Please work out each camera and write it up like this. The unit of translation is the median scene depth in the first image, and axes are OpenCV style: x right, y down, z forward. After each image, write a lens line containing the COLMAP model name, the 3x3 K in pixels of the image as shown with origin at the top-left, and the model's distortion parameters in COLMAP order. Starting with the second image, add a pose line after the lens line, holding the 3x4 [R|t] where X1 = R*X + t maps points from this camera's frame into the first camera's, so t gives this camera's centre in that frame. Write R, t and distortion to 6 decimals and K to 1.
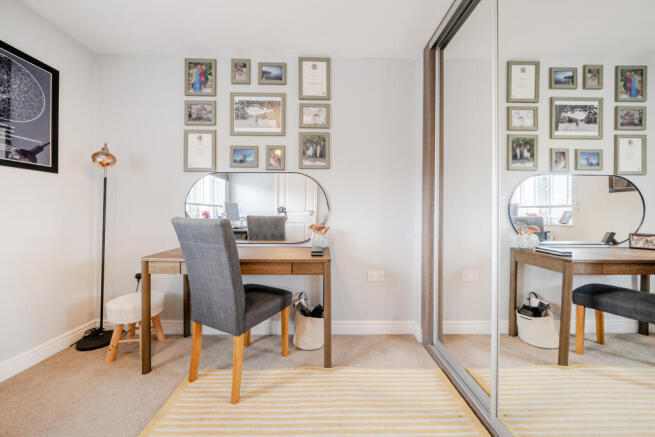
lens RADIAL K [[223.3, 0, 327.1], [0, 223.3, 214.6], [0, 0, 1]] dist [-0.006081, 0.000206]
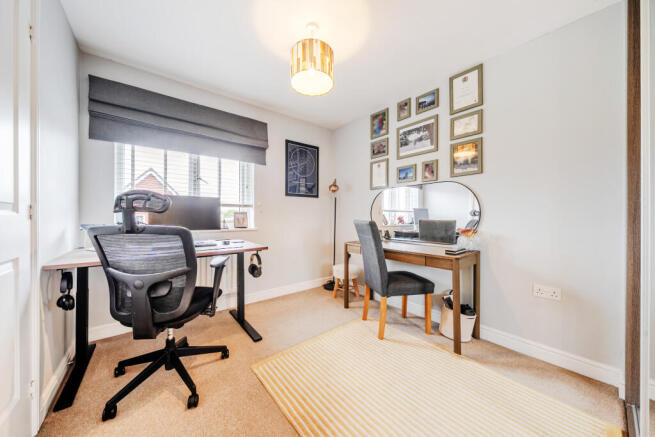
lens RADIAL K [[223.3, 0, 327.8], [0, 223.3, 218.4], [0, 0, 1]] dist [-0.006081, 0.000206]
pose [[0.622877, 0.000598, -0.782320, 0.365047], [-0.005549, 0.999978, -0.003653, 0.005797], [0.782300, 0.006616, 0.622866, -0.168006]]
